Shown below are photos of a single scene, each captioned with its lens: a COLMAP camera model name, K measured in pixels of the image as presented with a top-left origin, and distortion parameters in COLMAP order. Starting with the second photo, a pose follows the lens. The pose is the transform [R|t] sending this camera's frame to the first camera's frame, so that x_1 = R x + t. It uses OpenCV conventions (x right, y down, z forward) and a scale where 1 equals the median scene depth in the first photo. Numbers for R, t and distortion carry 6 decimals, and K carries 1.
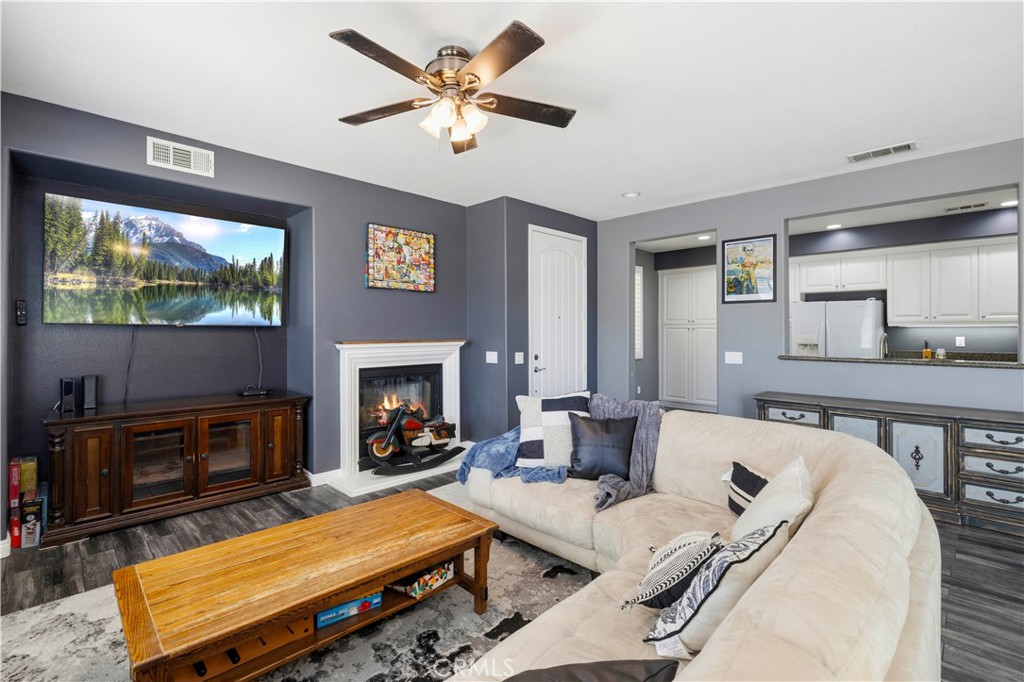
lens RADIAL K [[462.0, 0, 508.3], [0, 462.0, 328.9], [0, 0, 1]] dist [-0.008481, 0.004271]
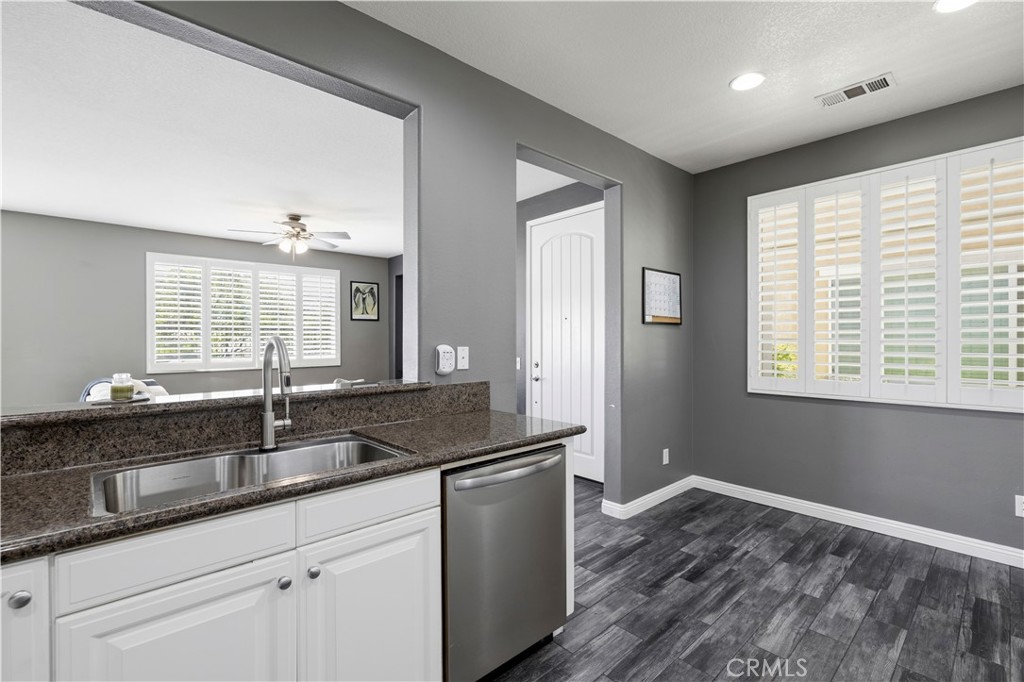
lens RADIAL K [[462.0, 0, 511.3], [0, 462.0, 341.9], [0, 0, 1]] dist [-0.008481, 0.004271]
pose [[-0.041270, 0.007444, -0.999120, 1.100953], [0.011389, 0.999911, 0.006980, 0.010999], [0.999083, -0.011091, -0.041351, 1.123389]]
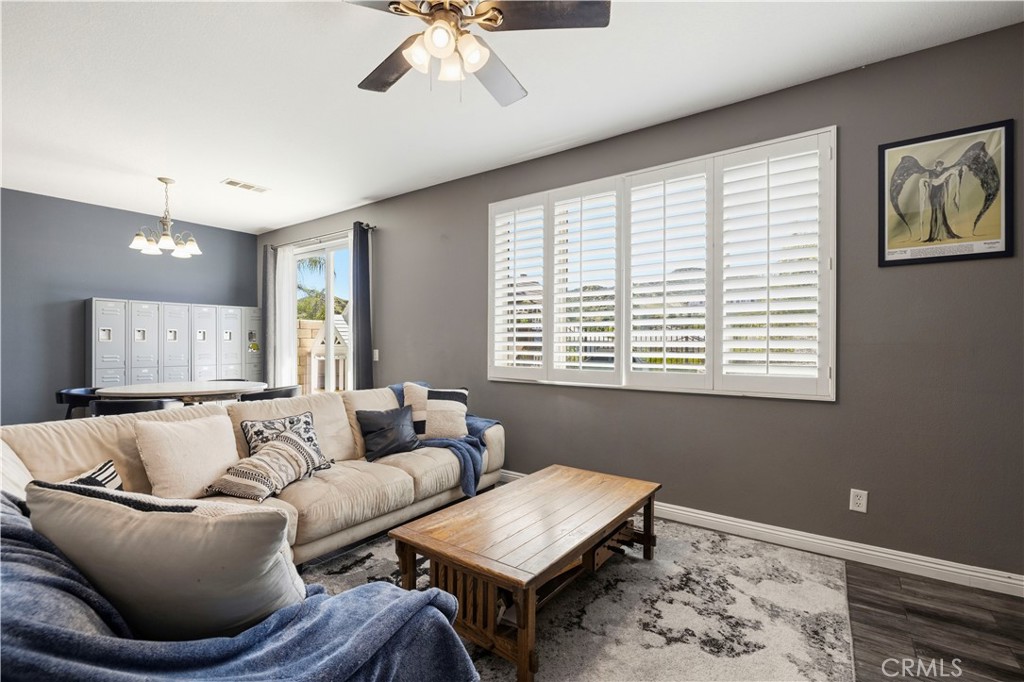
lens RADIAL K [[462.0, 0, 505.2], [0, 462.0, 344.0], [0, 0, 1]] dist [-0.008481, 0.004271]
pose [[-0.988289, -0.001738, -0.152586, -0.052603], [-0.001142, 0.999991, -0.003990, 0.032405], [0.152592, -0.003769, -0.988282, 0.939179]]
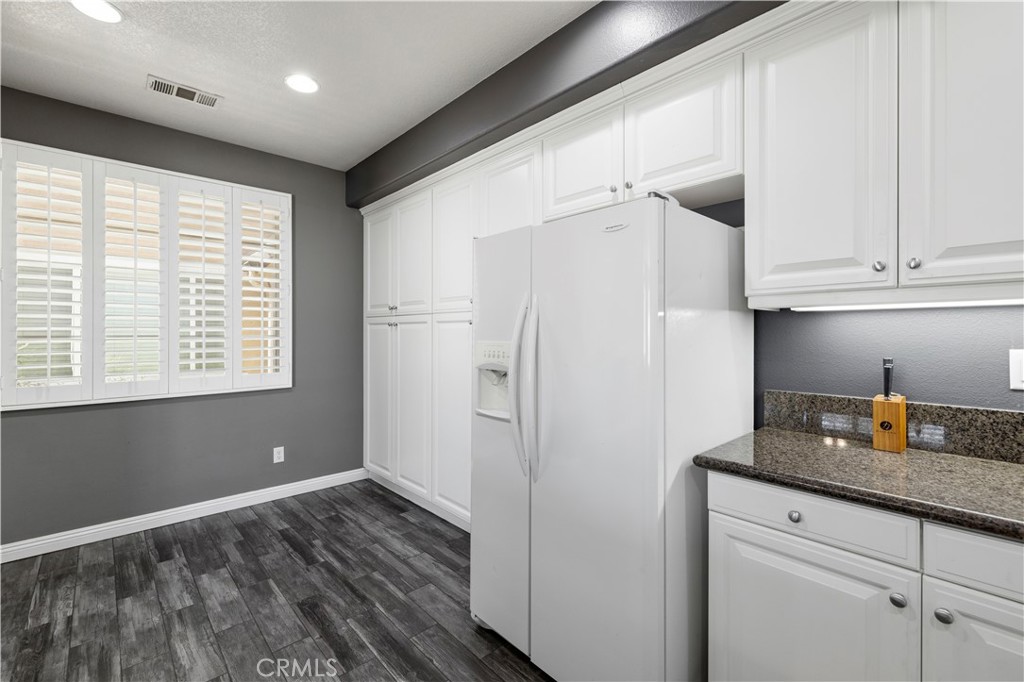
lens RADIAL K [[436.9, 0, 505.1], [0, 436.9, 333.3], [0, 0, 1]] dist [0.000669, 0.000336]
pose [[0.999140, -0.000158, -0.041464, 0.930647], [0.000425, 0.999979, 0.006415, 0.009140], [0.041462, -0.006427, 0.999119, 0.985099]]
